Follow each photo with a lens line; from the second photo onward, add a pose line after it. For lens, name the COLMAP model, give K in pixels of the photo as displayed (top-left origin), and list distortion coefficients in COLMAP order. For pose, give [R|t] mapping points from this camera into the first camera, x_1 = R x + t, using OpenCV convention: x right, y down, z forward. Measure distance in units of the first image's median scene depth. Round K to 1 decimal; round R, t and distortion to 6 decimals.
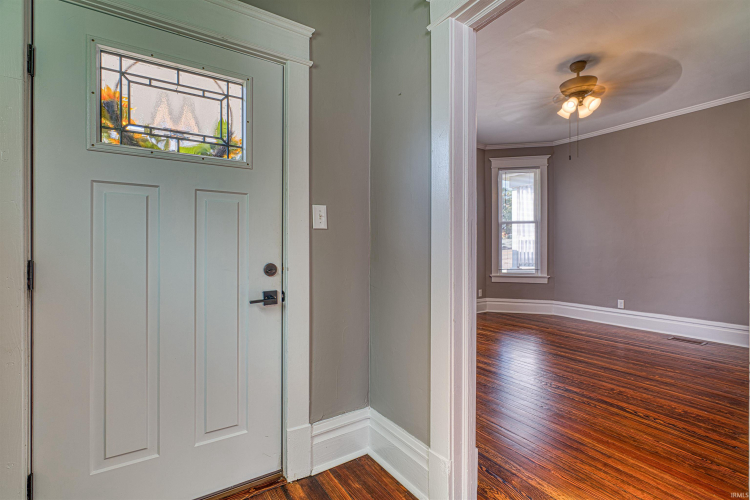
lens RADIAL K [[346.2, 0, 373.2], [0, 346.2, 248.6], [0, 0, 1]] dist [-0.011951, 0.004055]
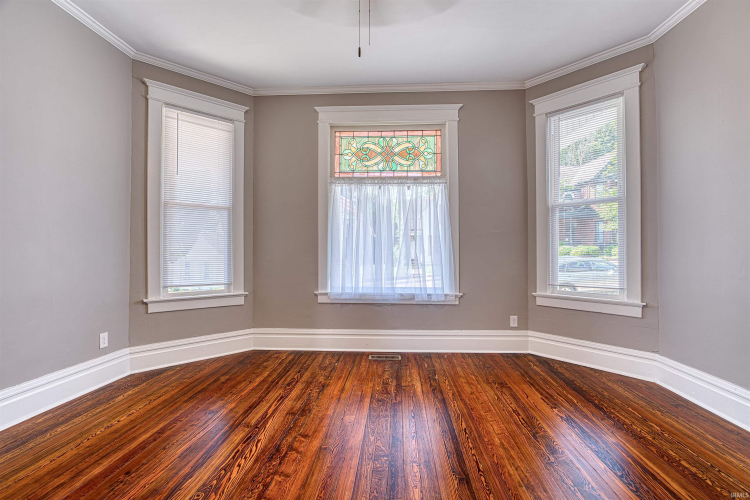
lens RADIAL K [[346.2, 0, 374.8], [0, 346.2, 249.1], [0, 0, 1]] dist [-0.011951, 0.004055]
pose [[0.806291, -0.007764, -0.591468, 0.720549], [0.003437, 0.999958, -0.008441, 0.005025], [0.591509, 0.004773, 0.806284, 0.532943]]
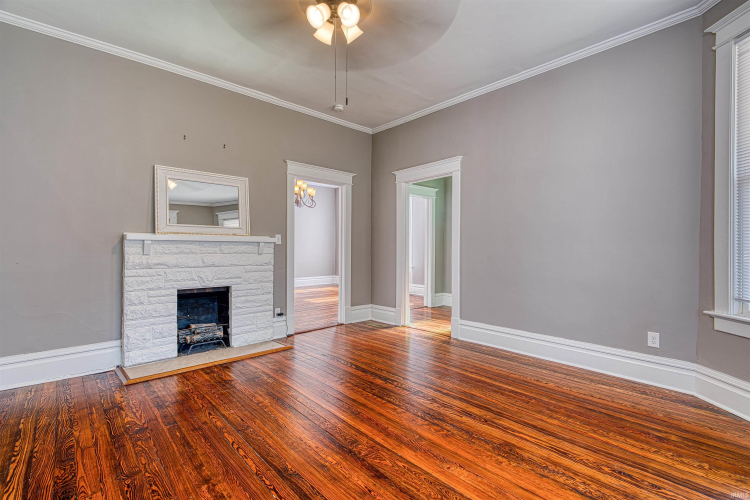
lens RADIAL K [[346.2, 0, 374.6], [0, 346.2, 248.2], [0, 0, 1]] dist [-0.011951, 0.004055]
pose [[-0.984171, -0.007011, -0.177084, 0.527454], [-0.006655, 0.999974, -0.002604, 0.005637], [0.177098, -0.001384, -0.984192, 1.364974]]
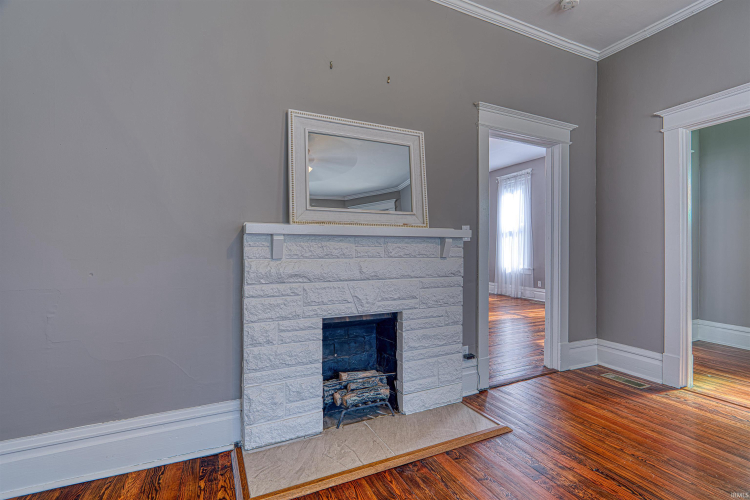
lens RADIAL K [[346.2, 0, 375.4], [0, 346.2, 249.5], [0, 0, 1]] dist [-0.011951, 0.004055]
pose [[-0.989258, -0.005135, 0.146090, 0.705828], [-0.004440, 0.999977, 0.005085, 0.005602], [-0.146113, 0.004382, -0.989258, 0.927976]]
